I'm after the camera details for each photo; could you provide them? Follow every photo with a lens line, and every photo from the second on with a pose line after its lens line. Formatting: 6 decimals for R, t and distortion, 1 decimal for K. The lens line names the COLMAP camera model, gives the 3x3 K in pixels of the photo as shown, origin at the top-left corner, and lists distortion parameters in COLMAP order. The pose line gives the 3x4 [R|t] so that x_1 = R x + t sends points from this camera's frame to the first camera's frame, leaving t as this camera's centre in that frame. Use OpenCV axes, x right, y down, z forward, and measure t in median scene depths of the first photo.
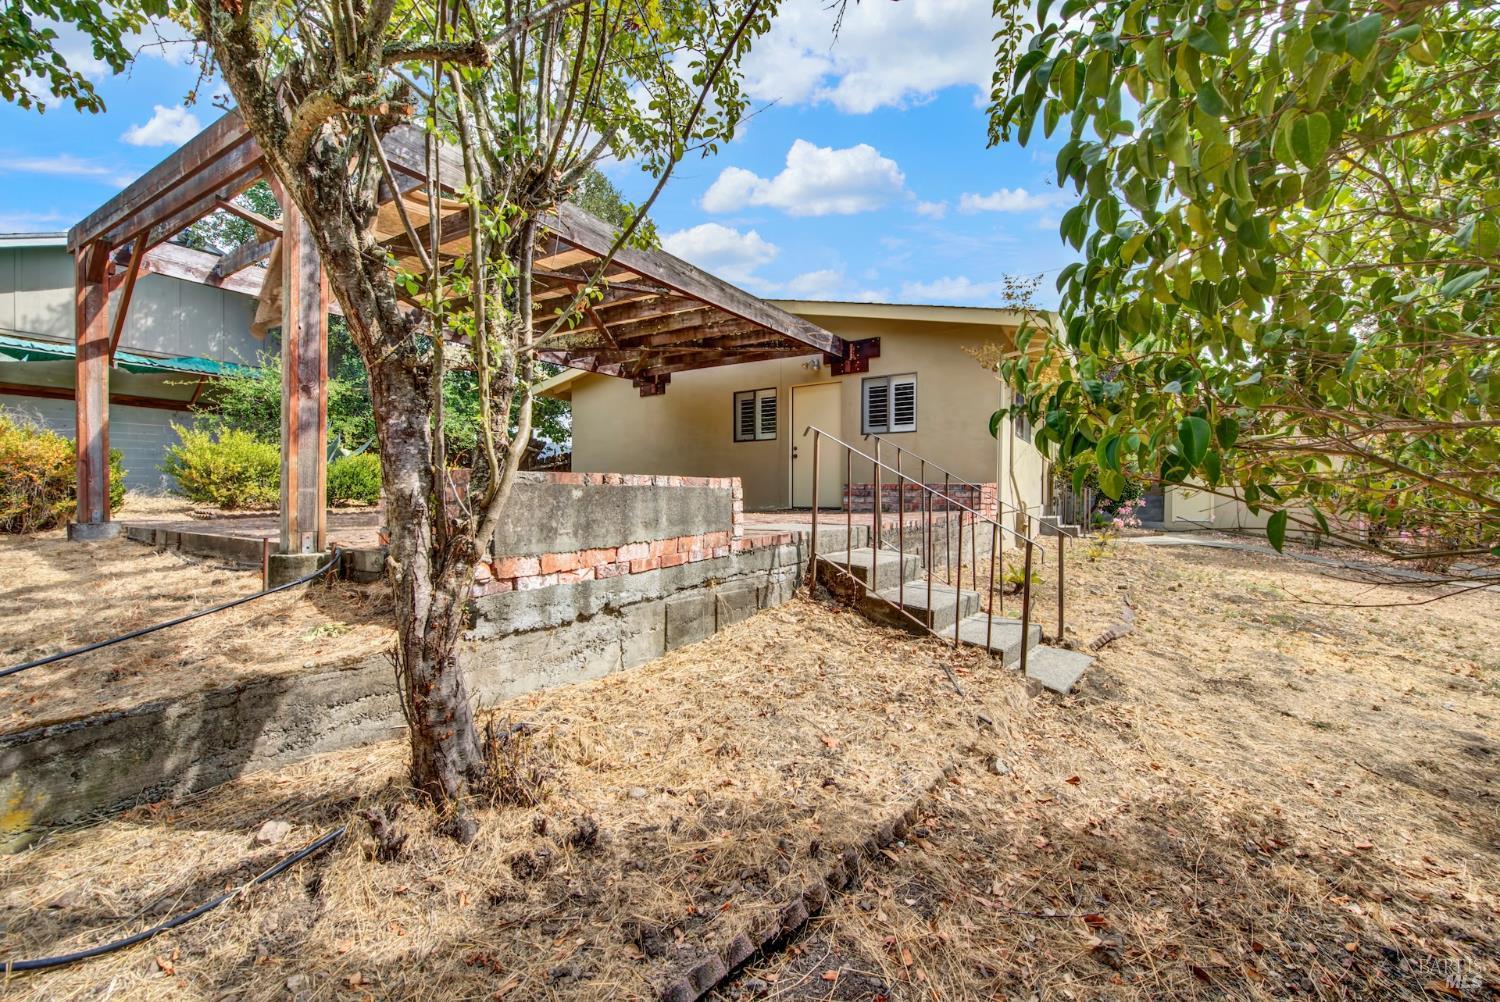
lens RADIAL K [[604.3, 0, 751.9], [0, 604.3, 497.8], [0, 0, 1]] dist [-0.007386, 0.000039]
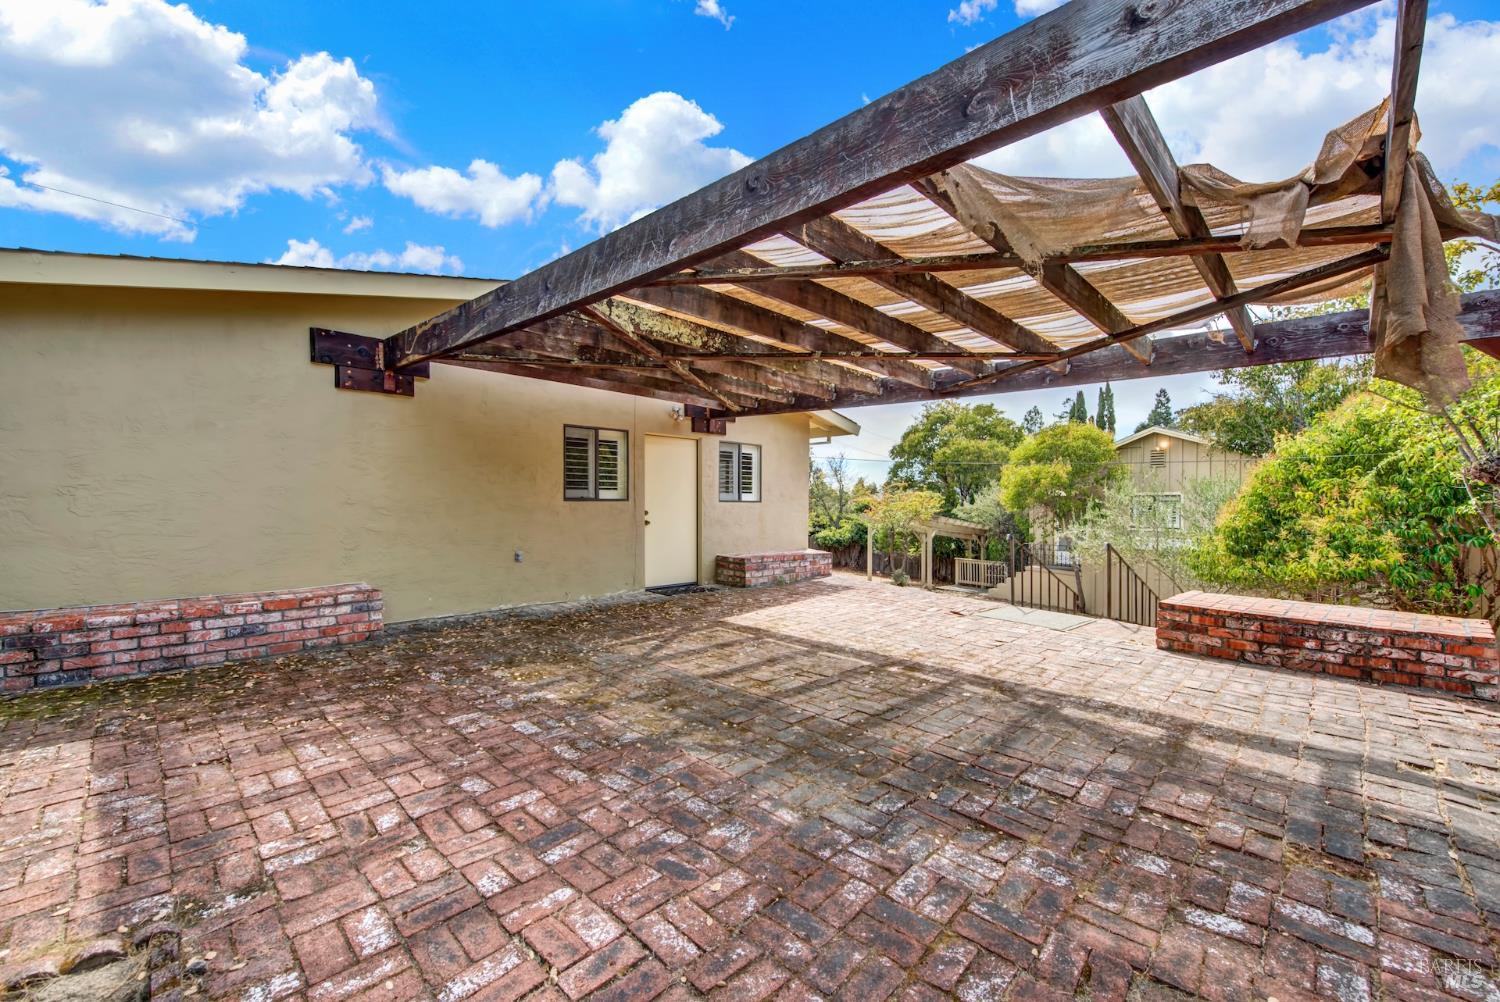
lens RADIAL K [[604.3, 0, 751.6], [0, 604.3, 502.2], [0, 0, 1]] dist [-0.007386, 0.000039]
pose [[0.233104, 0.004271, 0.972443, -0.833473], [-0.001319, 0.999991, -0.004076, -0.117535], [-0.972451, -0.000332, 0.233107, 0.866887]]
